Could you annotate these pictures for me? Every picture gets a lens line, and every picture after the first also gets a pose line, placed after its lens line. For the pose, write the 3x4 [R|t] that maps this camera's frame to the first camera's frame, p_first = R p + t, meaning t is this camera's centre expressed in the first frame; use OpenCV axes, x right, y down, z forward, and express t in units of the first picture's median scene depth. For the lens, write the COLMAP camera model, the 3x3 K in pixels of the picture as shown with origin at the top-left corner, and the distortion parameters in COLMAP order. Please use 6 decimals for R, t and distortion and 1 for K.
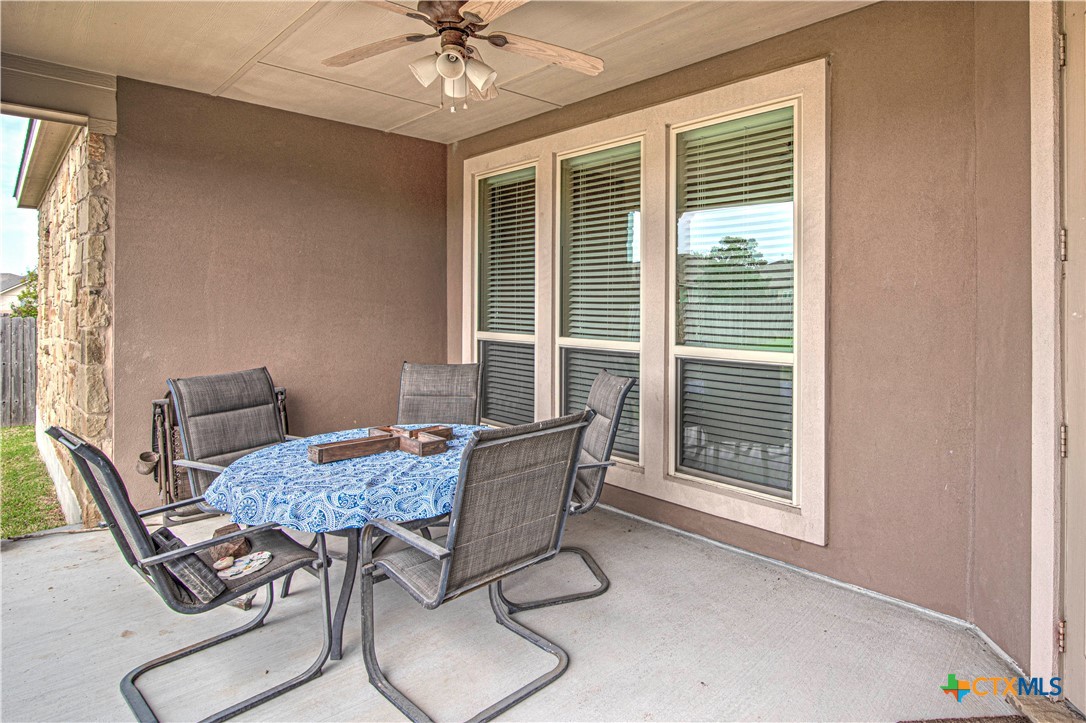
lens RADIAL K [[493.0, 0, 543.6], [0, 493.0, 297.5], [0, 0, 1]] dist [-0.001223, 0.000124]
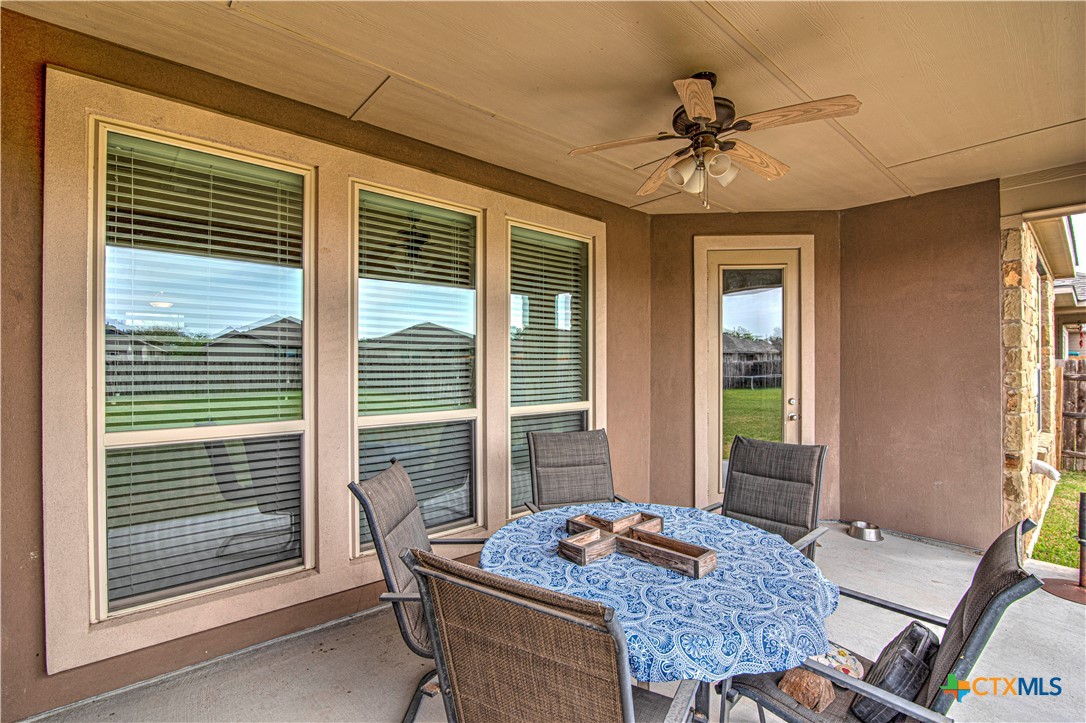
lens RADIAL K [[502.9, 0, 538.1], [0, 502.9, 365.4], [0, 0, 1]] dist [-0.019083, 0.001105]
pose [[0.137320, -0.001582, 0.990526, -0.764926], [-0.001434, 0.999997, 0.001796, -0.002873], [-0.990526, -0.001667, 0.137317, 0.661789]]
